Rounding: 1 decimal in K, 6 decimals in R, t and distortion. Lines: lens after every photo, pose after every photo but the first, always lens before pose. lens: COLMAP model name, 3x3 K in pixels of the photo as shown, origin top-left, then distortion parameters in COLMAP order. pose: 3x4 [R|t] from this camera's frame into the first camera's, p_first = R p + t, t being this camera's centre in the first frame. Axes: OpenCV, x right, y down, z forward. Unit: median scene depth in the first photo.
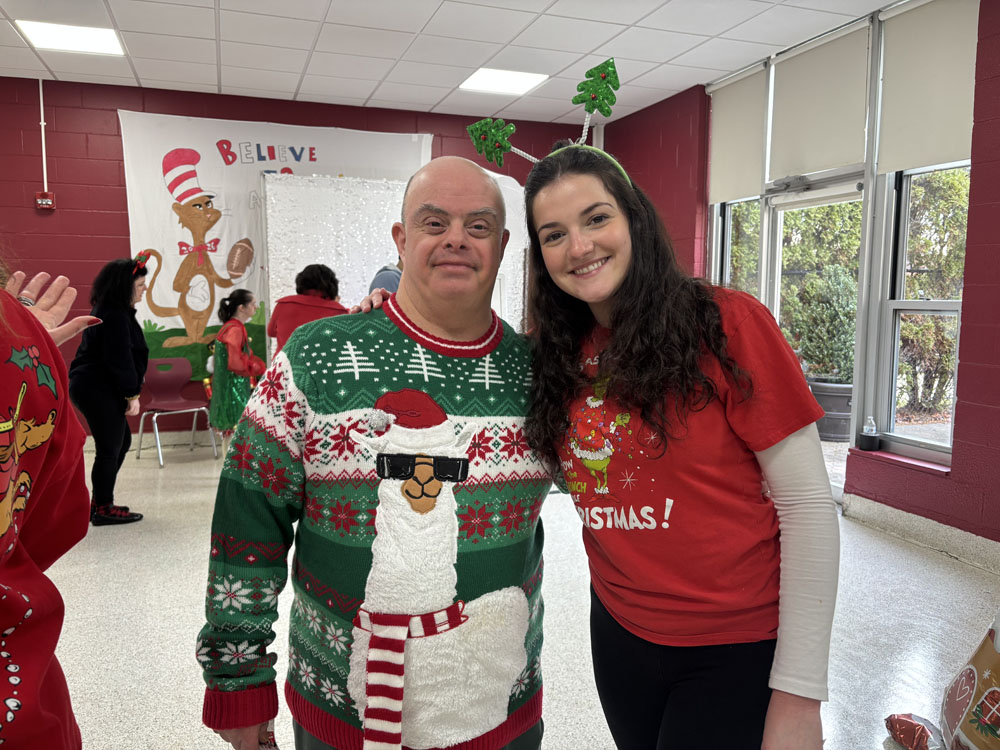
lens RADIAL K [[763.8, 0, 500.0], [0, 763.8, 375.0], [0, 0, 1]] dist [0.011582, -0.028671]
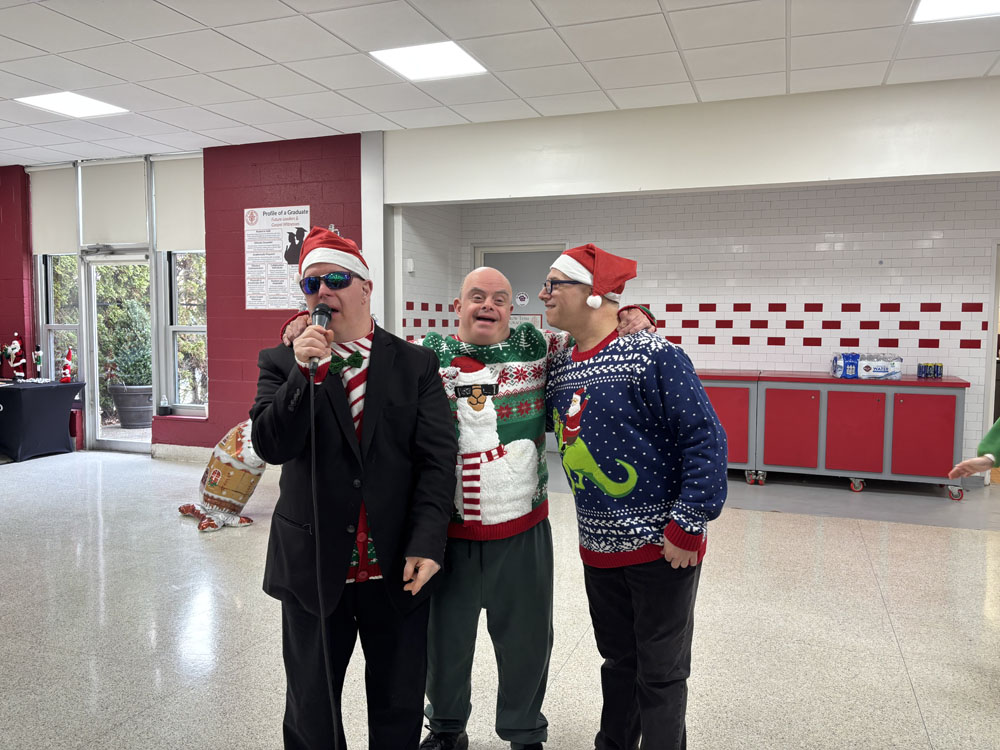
lens RADIAL K [[763.8, 0, 500.0], [0, 763.8, 375.0], [0, 0, 1]] dist [0.011582, -0.028671]
pose [[0.646873, -0.056647, 0.760491, -0.214074], [0.079809, 0.996790, 0.006363, 0.040155], [-0.758410, 0.056578, 0.649317, -0.445295]]
